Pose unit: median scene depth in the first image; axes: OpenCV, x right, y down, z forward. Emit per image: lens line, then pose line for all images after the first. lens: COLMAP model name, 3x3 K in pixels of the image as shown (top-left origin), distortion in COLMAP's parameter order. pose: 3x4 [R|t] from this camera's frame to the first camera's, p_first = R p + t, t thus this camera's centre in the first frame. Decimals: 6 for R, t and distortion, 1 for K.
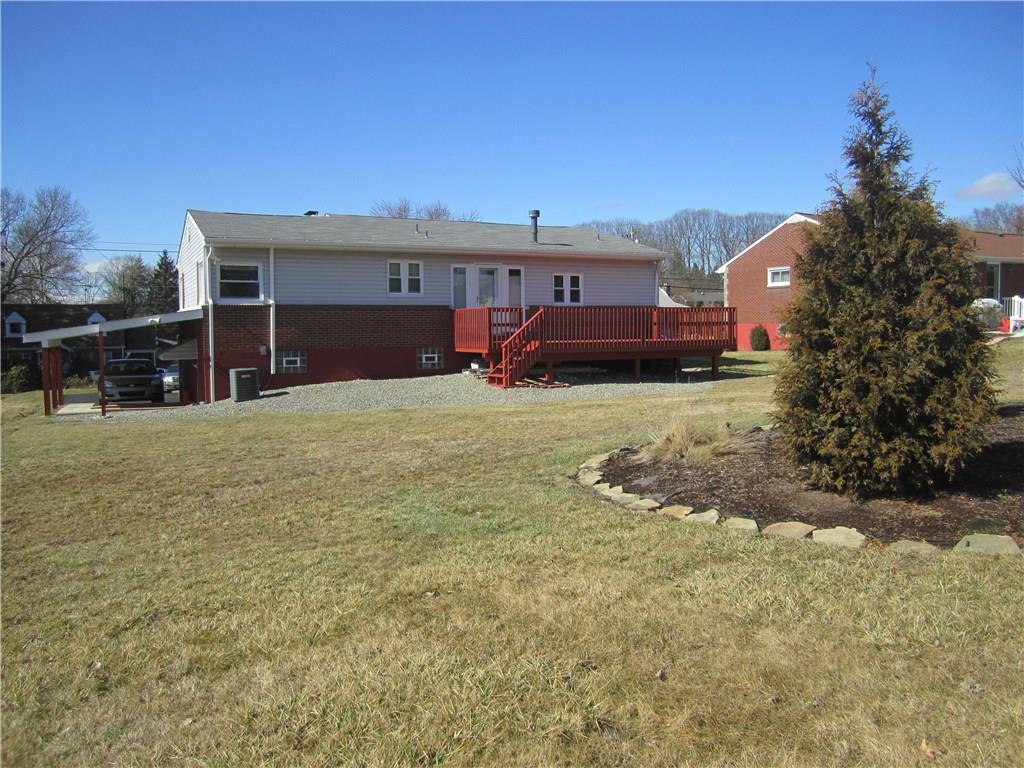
lens RADIAL K [[837.3, 0, 512.0], [0, 837.3, 384.0], [0, 0, 1]] dist [0.001686, 0.001924]
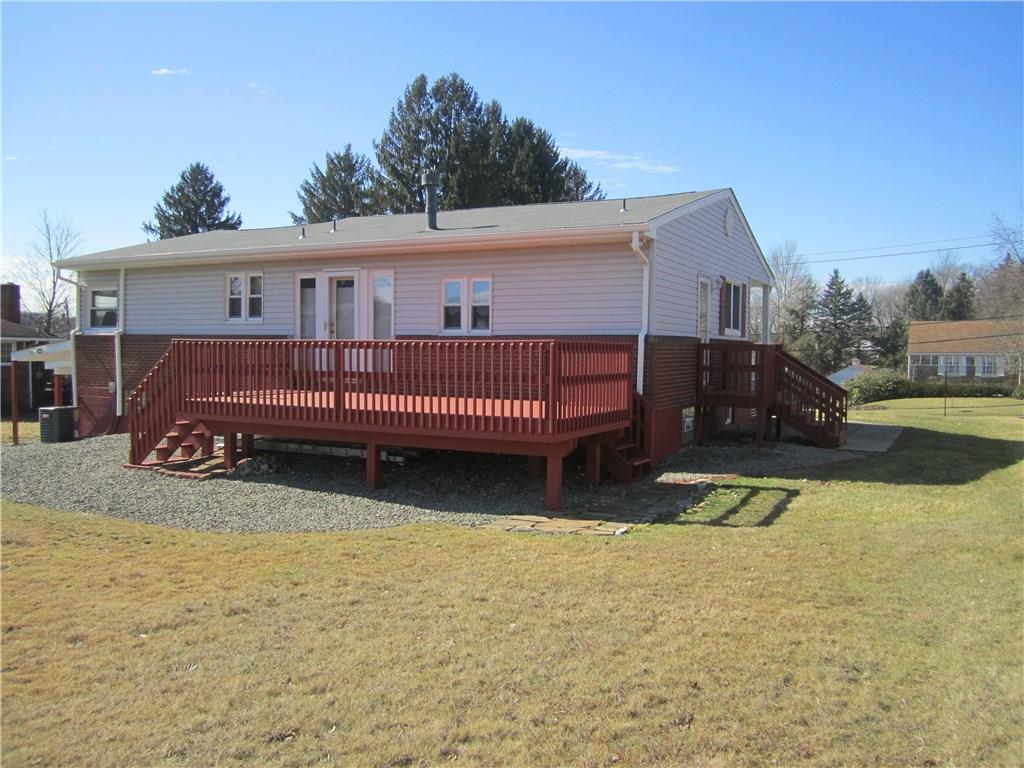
lens RADIAL K [[837.3, 0, 512.0], [0, 837.3, 384.0], [0, 0, 1]] dist [0.001686, 0.001924]
pose [[0.612135, 0.047197, -0.789344, 0.590534], [-0.067003, 0.997723, 0.007695, -0.072374], [0.787910, 0.048178, 0.613903, 0.736396]]
